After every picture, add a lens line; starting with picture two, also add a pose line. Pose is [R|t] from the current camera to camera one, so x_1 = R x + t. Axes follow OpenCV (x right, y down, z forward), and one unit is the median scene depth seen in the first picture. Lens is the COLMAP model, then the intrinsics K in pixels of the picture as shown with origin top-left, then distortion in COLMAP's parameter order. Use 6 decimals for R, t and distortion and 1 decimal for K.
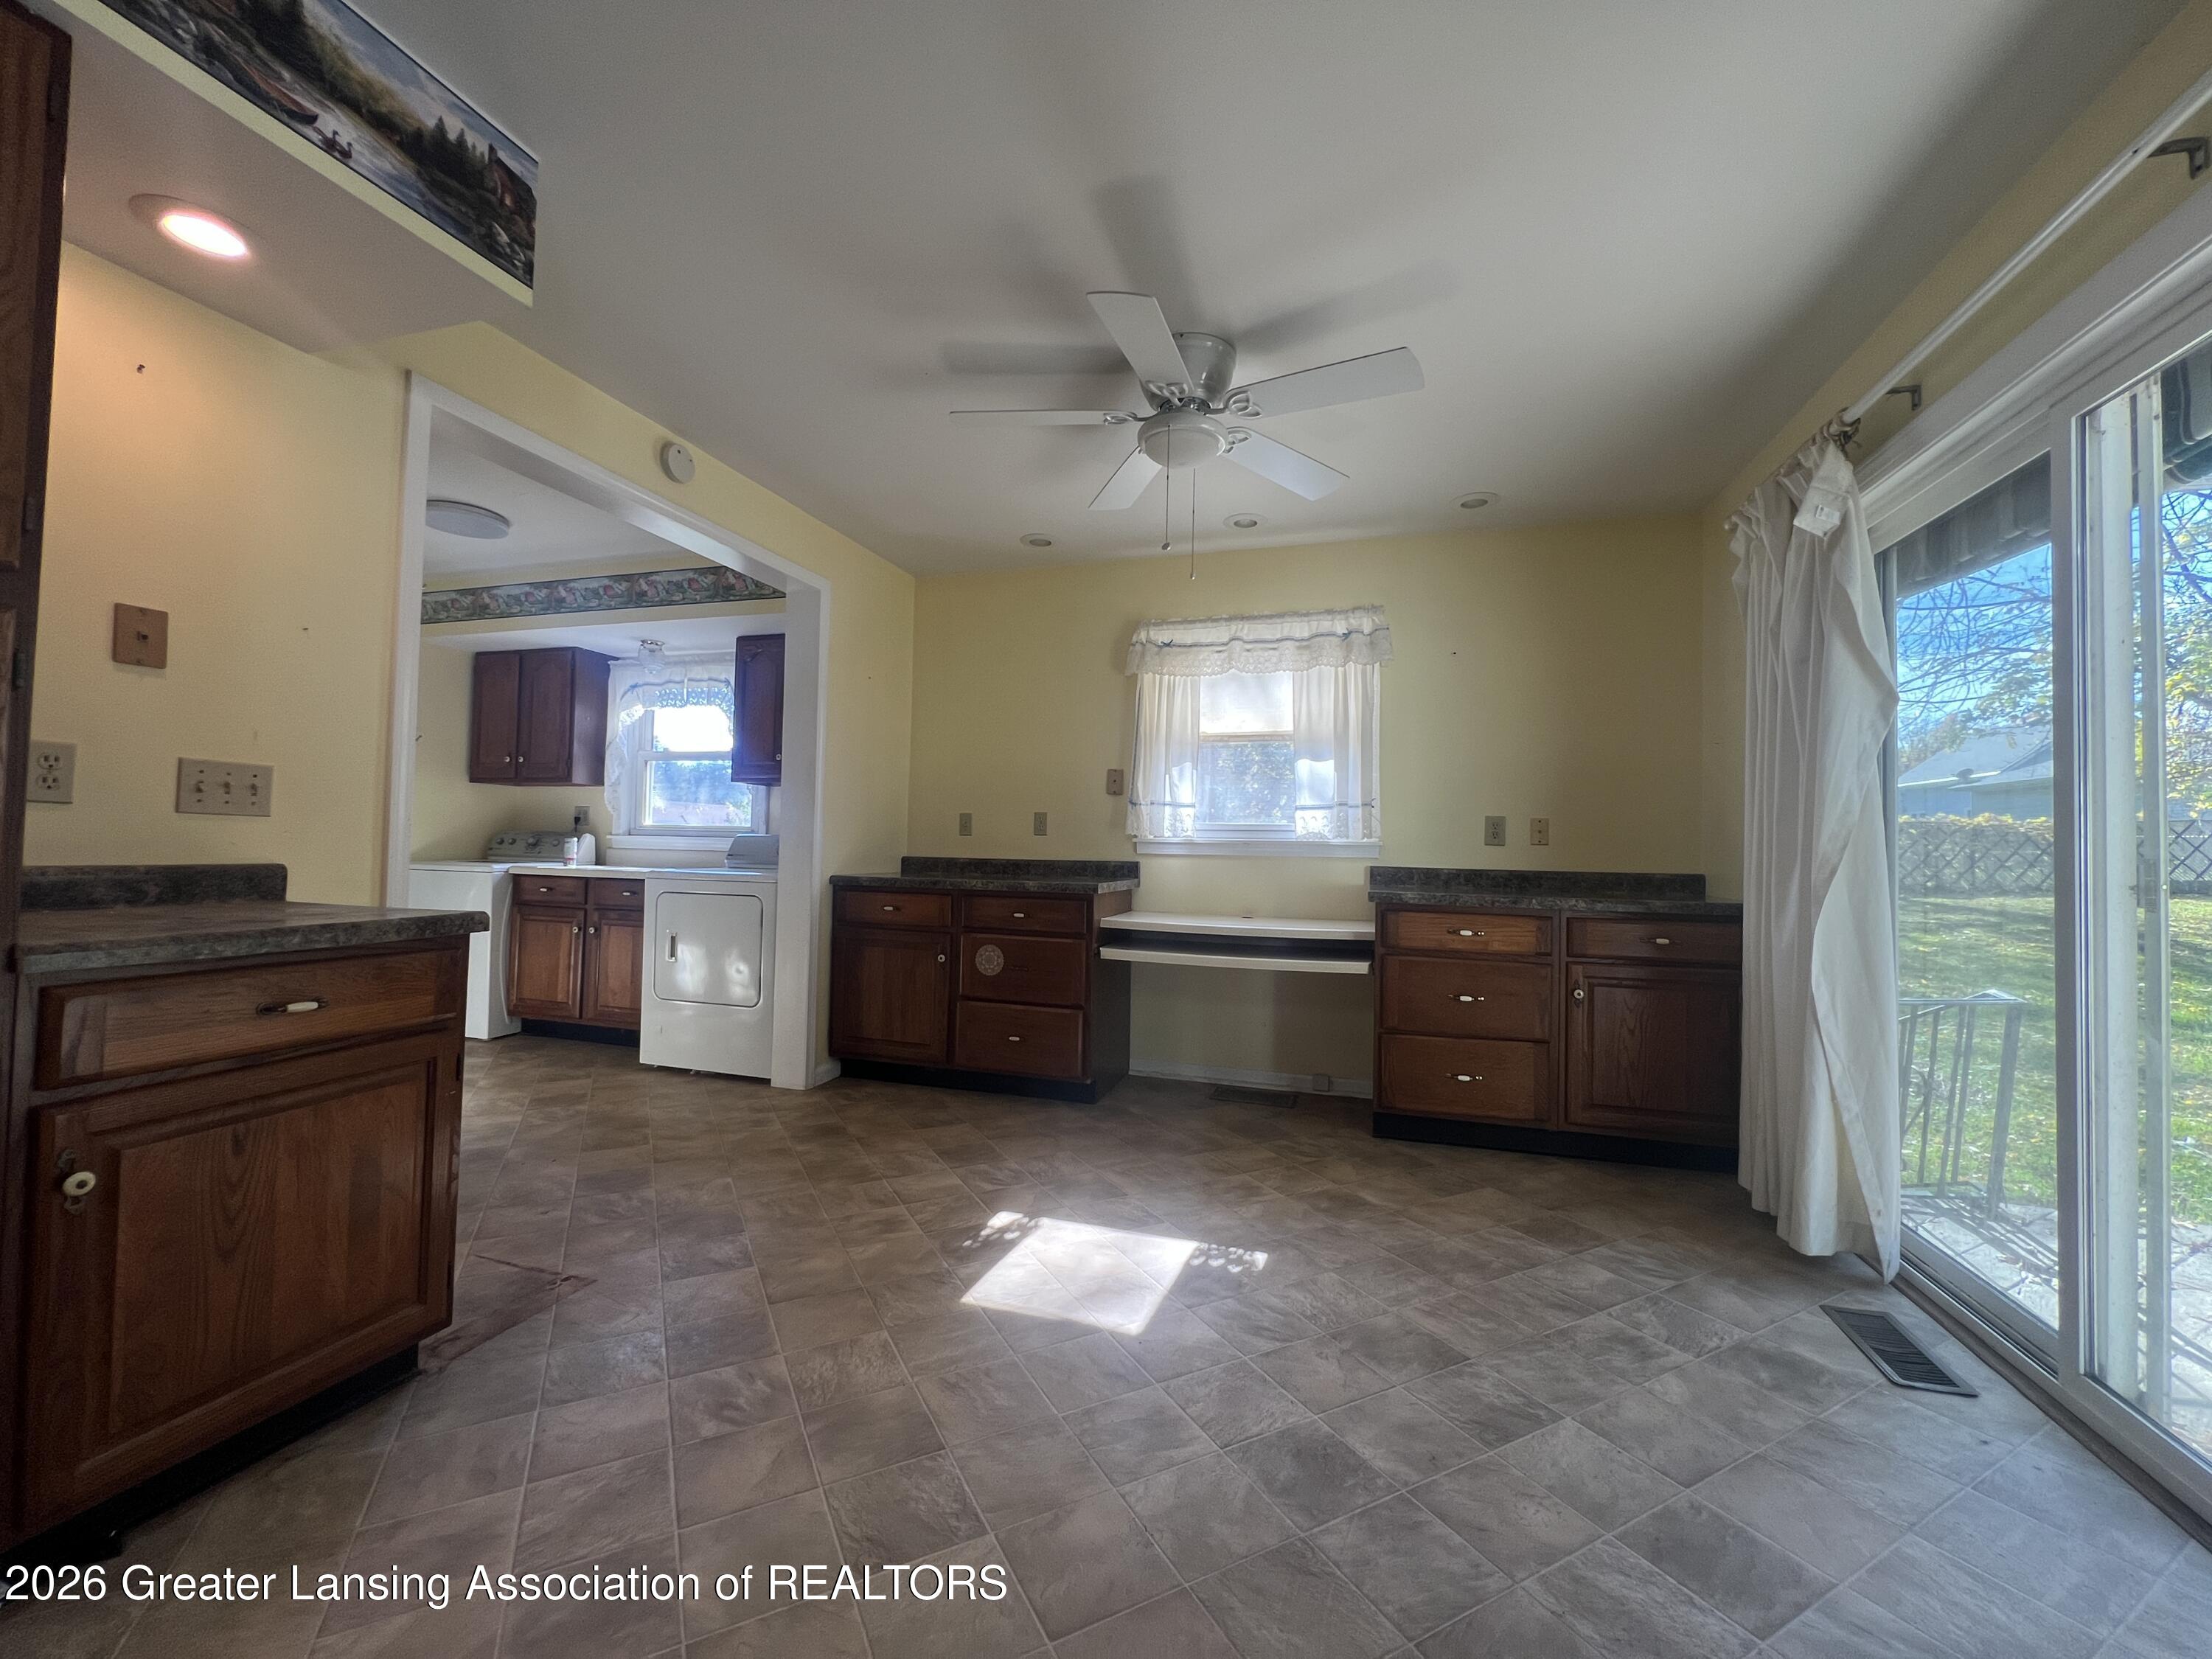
lens RADIAL K [[890.0, 0, 1101.8], [0, 890.0, 827.5], [0, 0, 1]] dist [-0.004007, -0.000080]
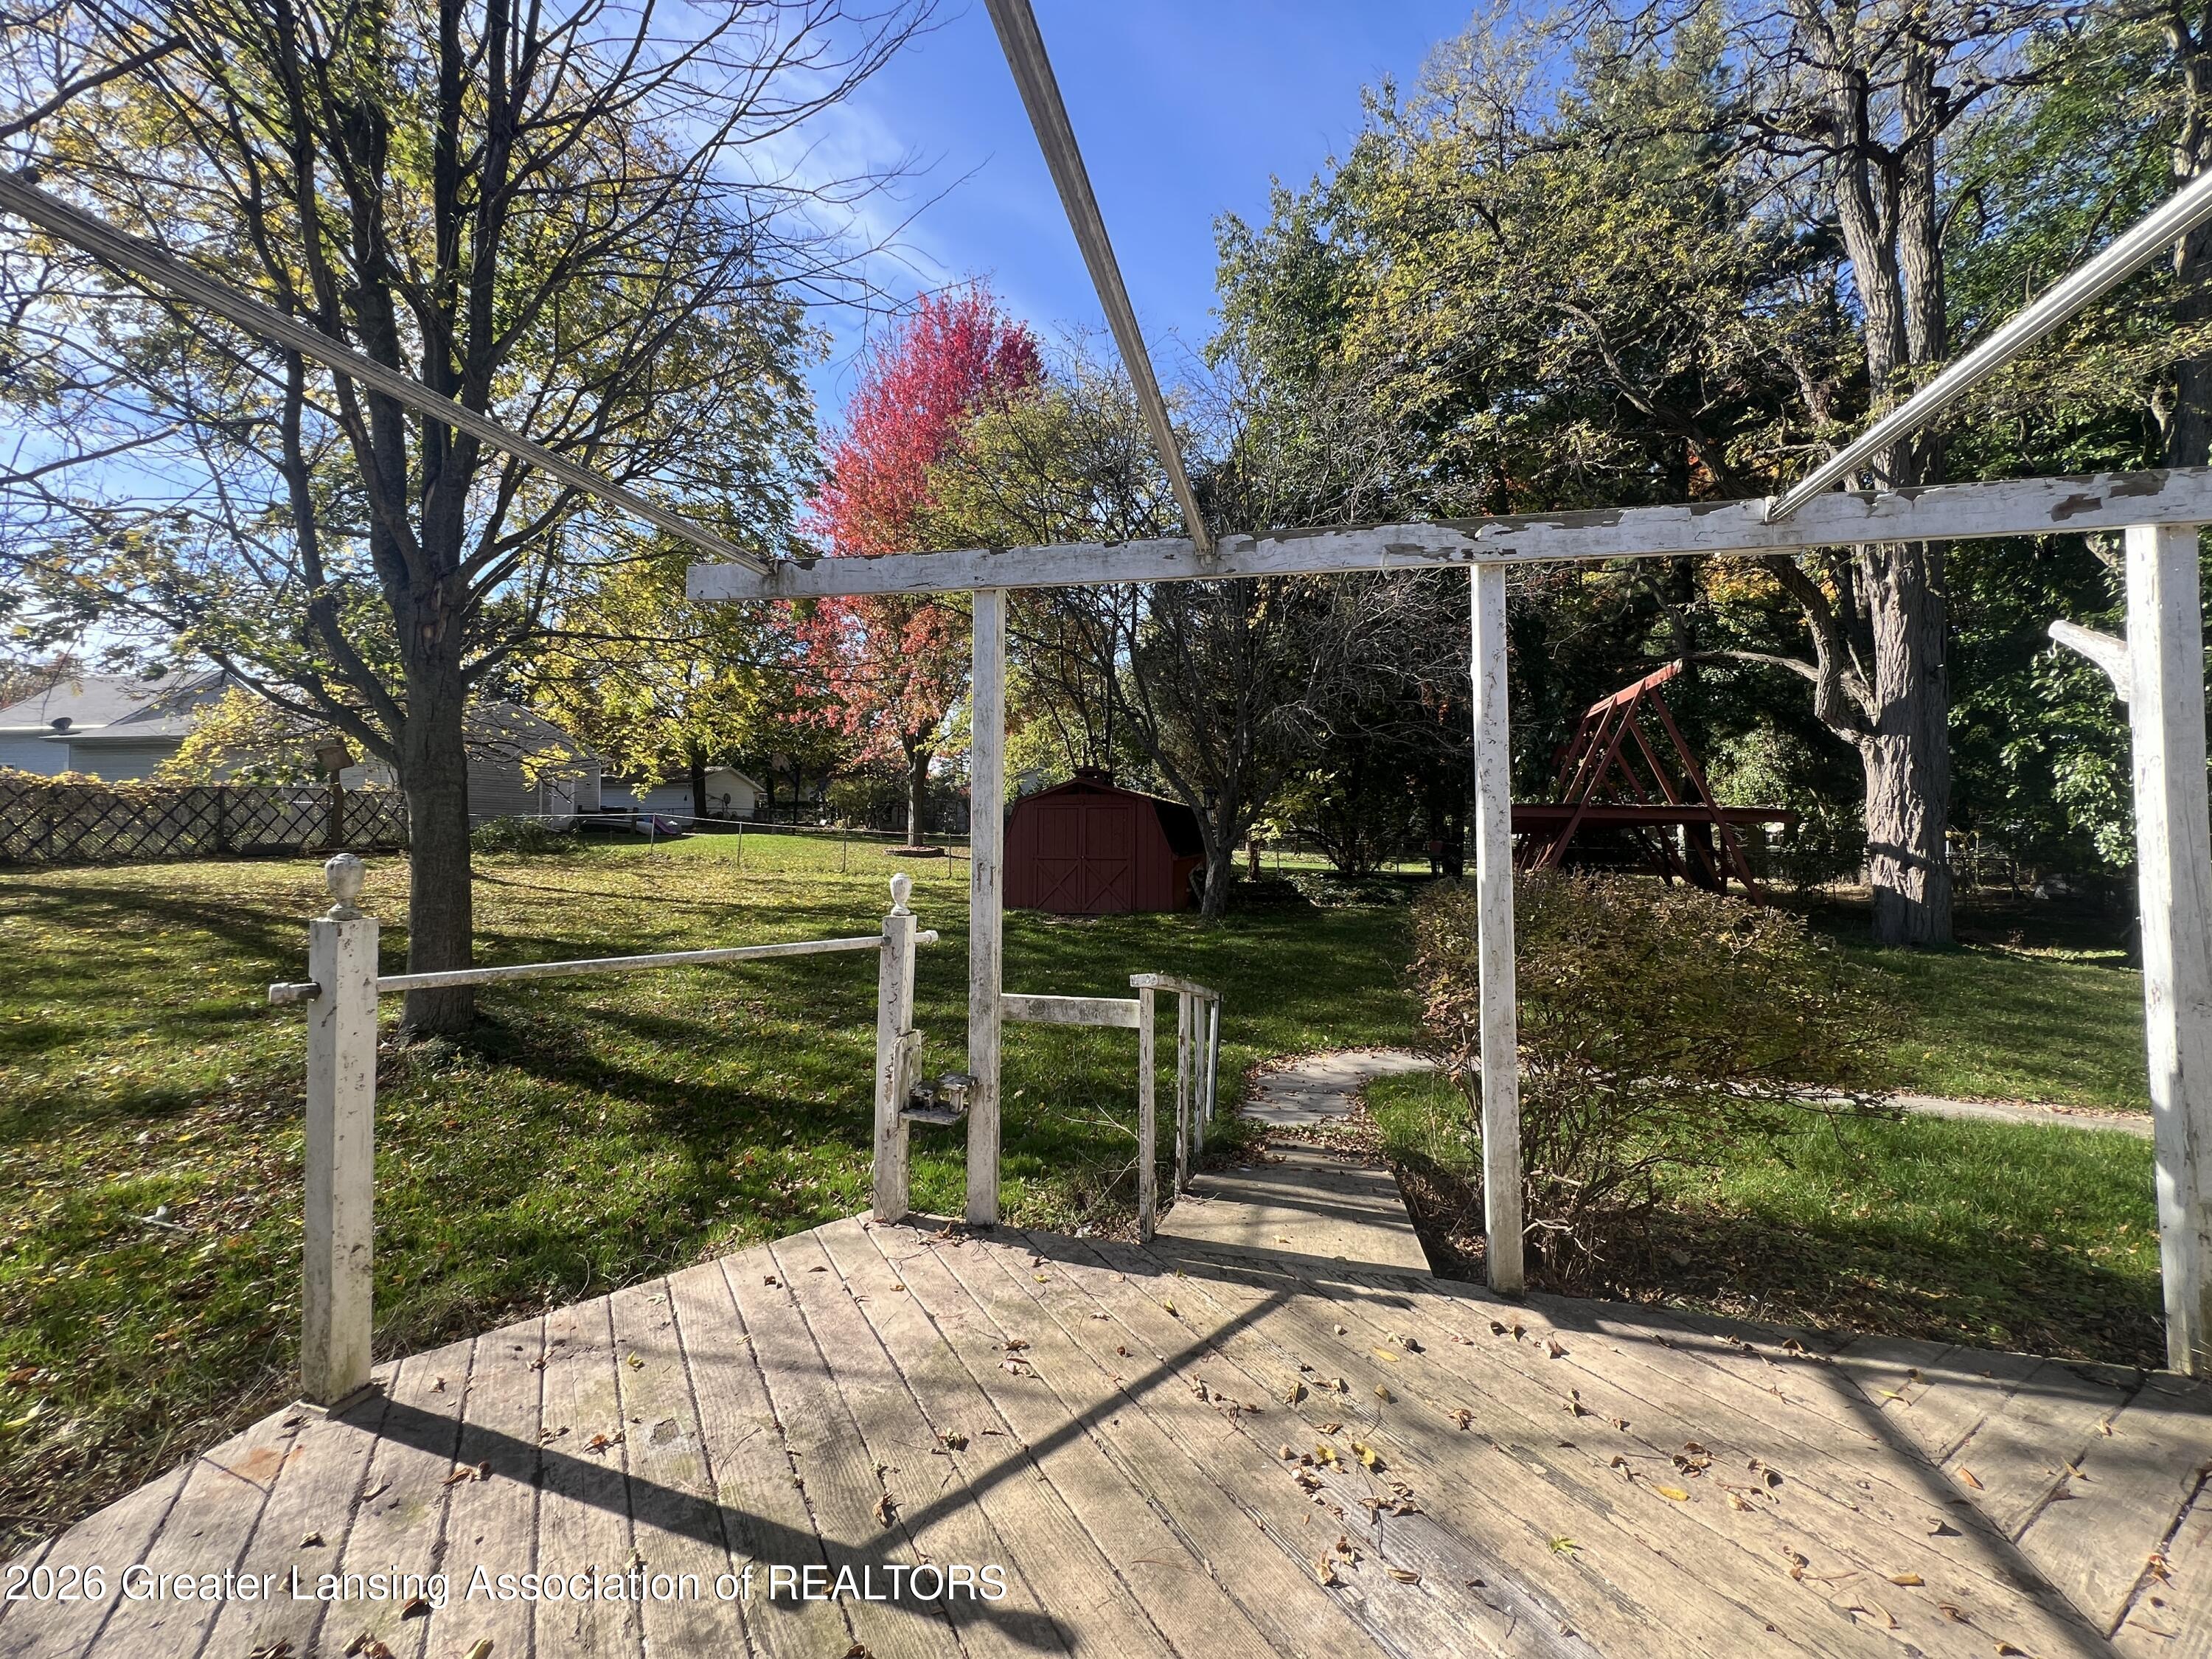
lens RADIAL K [[890.0, 0, 1108.1], [0, 890.0, 820.5], [0, 0, 1]] dist [-0.004007, -0.000080]
pose [[-0.061464, -0.001869, 0.998108, 0.761038], [-0.037295, 0.999304, -0.000425, -0.045229], [-0.997412, -0.037251, -0.061491, 0.453278]]
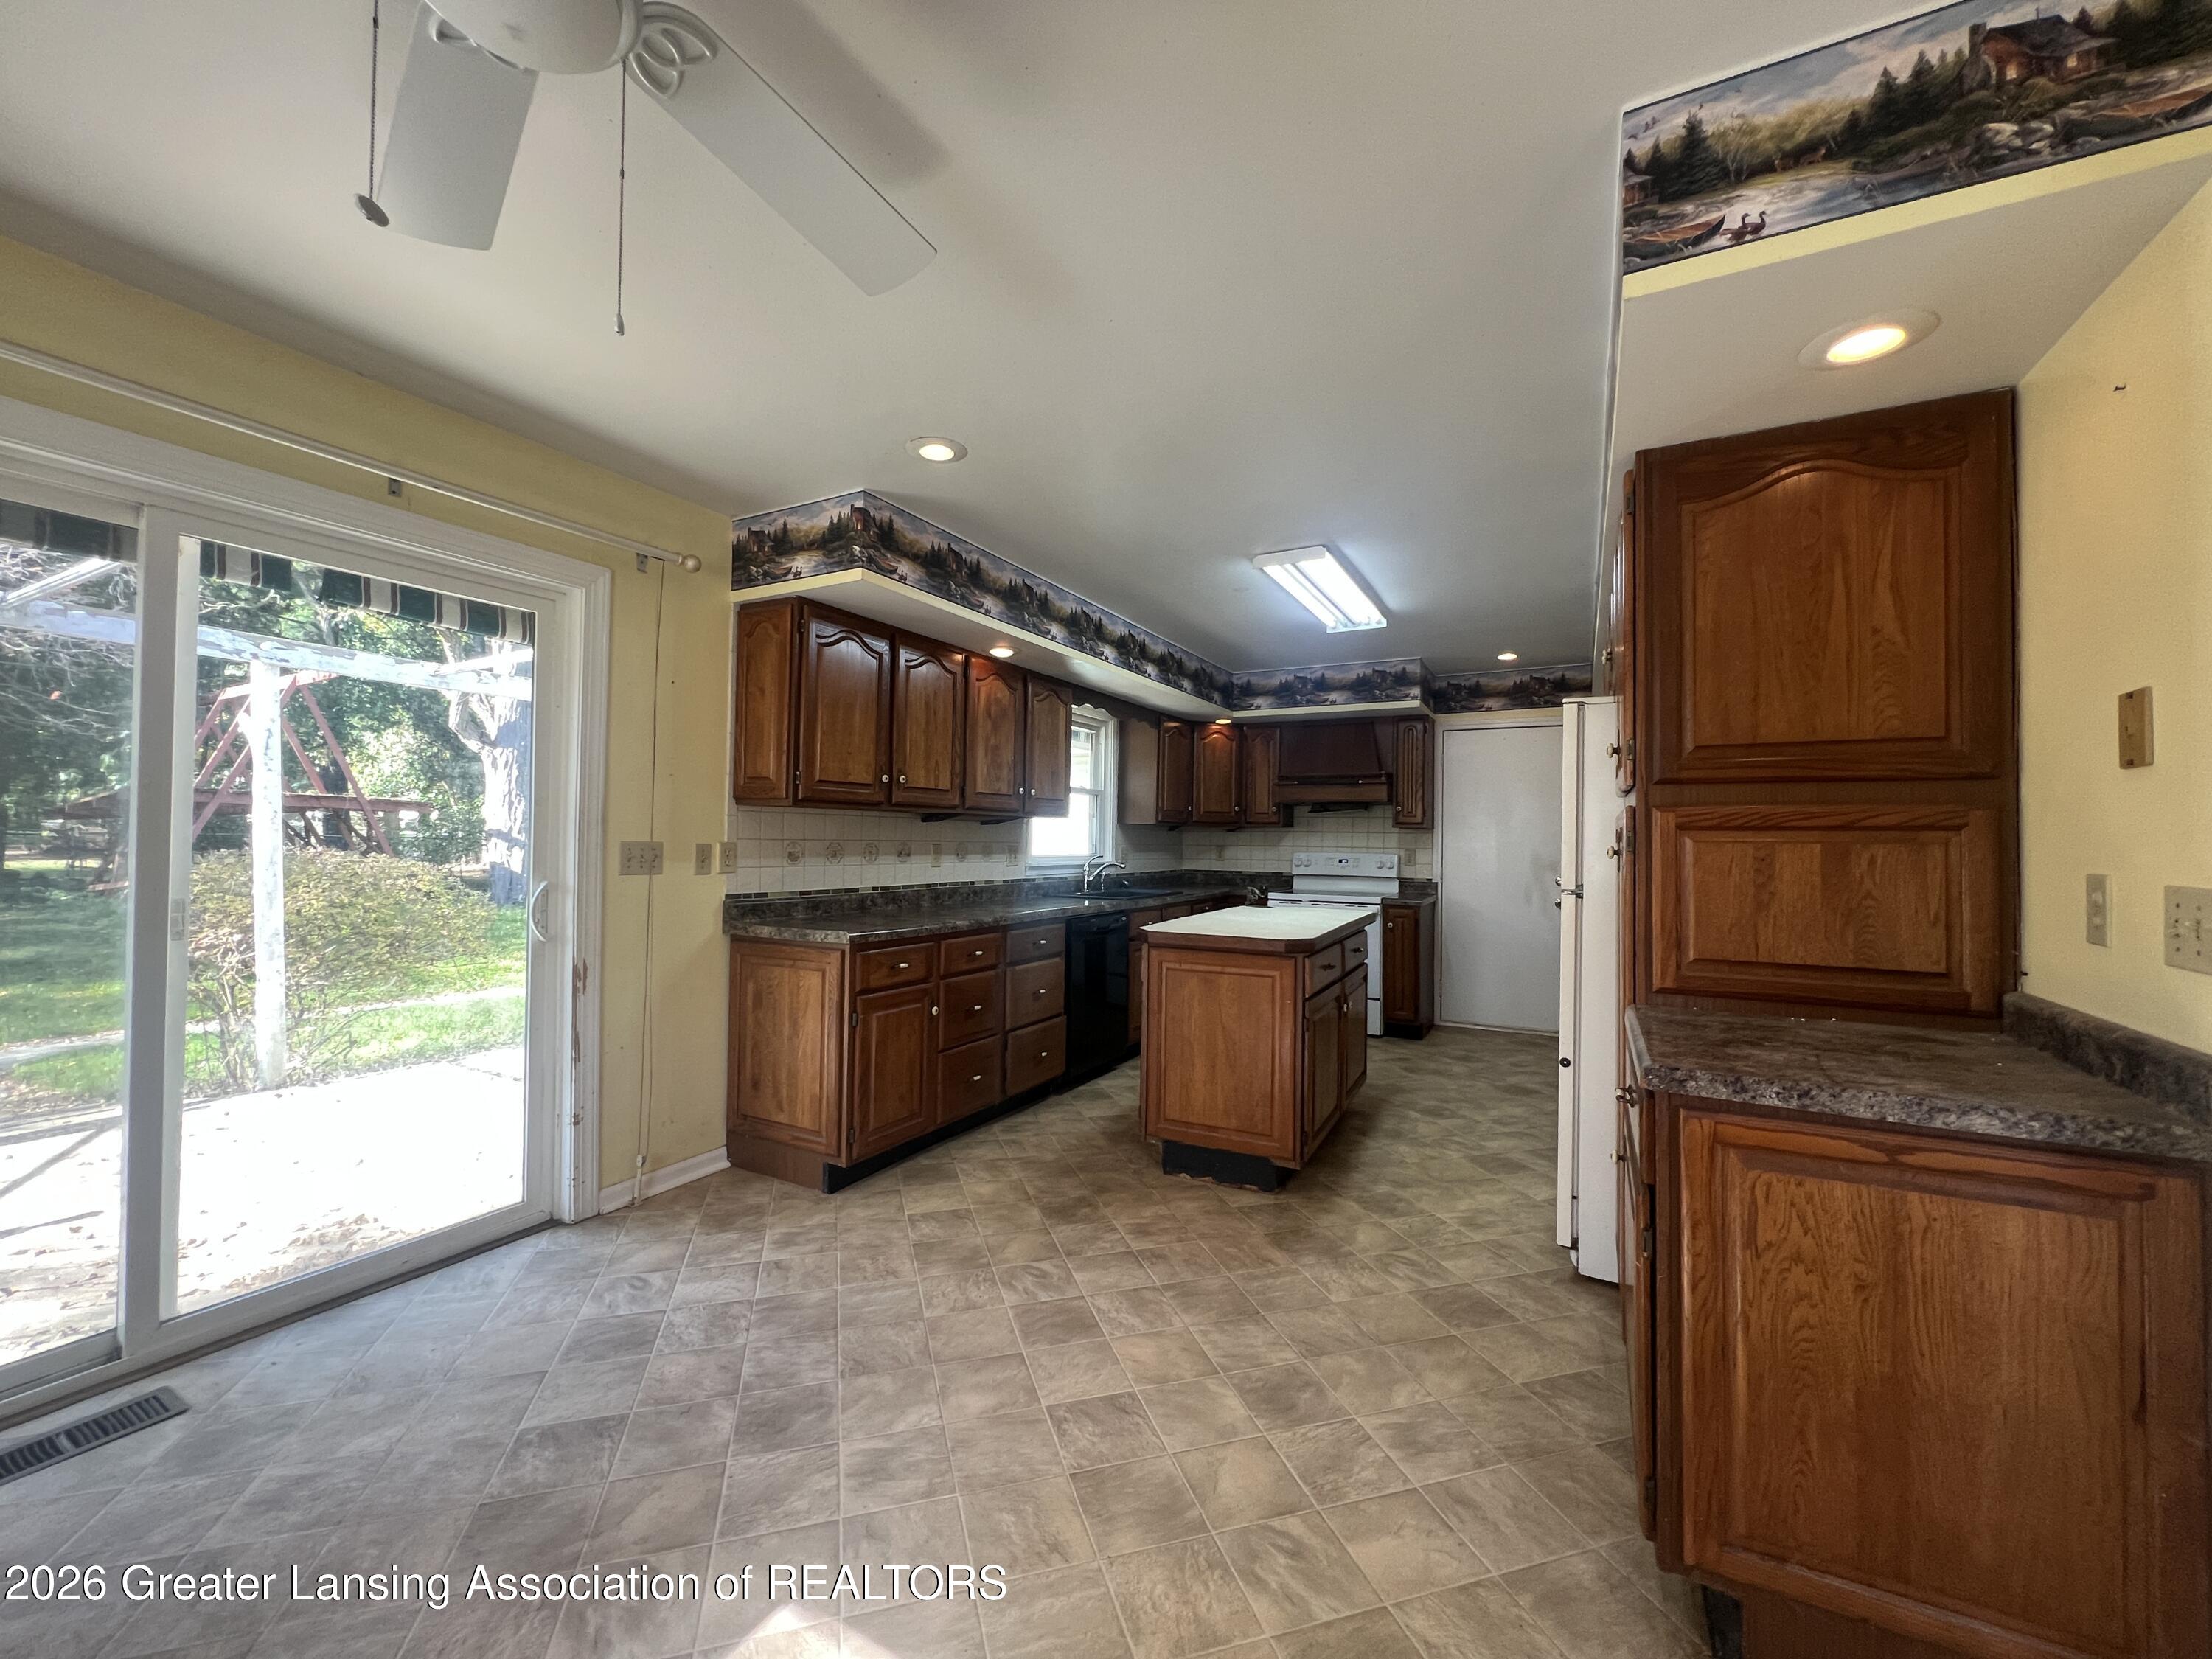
lens RADIAL K [[884.5, 0, 1099.6], [0, 884.5, 825.6], [0, 0, 1]] dist [-0.002429, 0.000288]
pose [[-0.980270, -0.030882, 0.195238, -0.272961], [-0.038406, 0.998654, -0.034872, -0.054556], [-0.193898, -0.041683, -0.980136, 1.426887]]
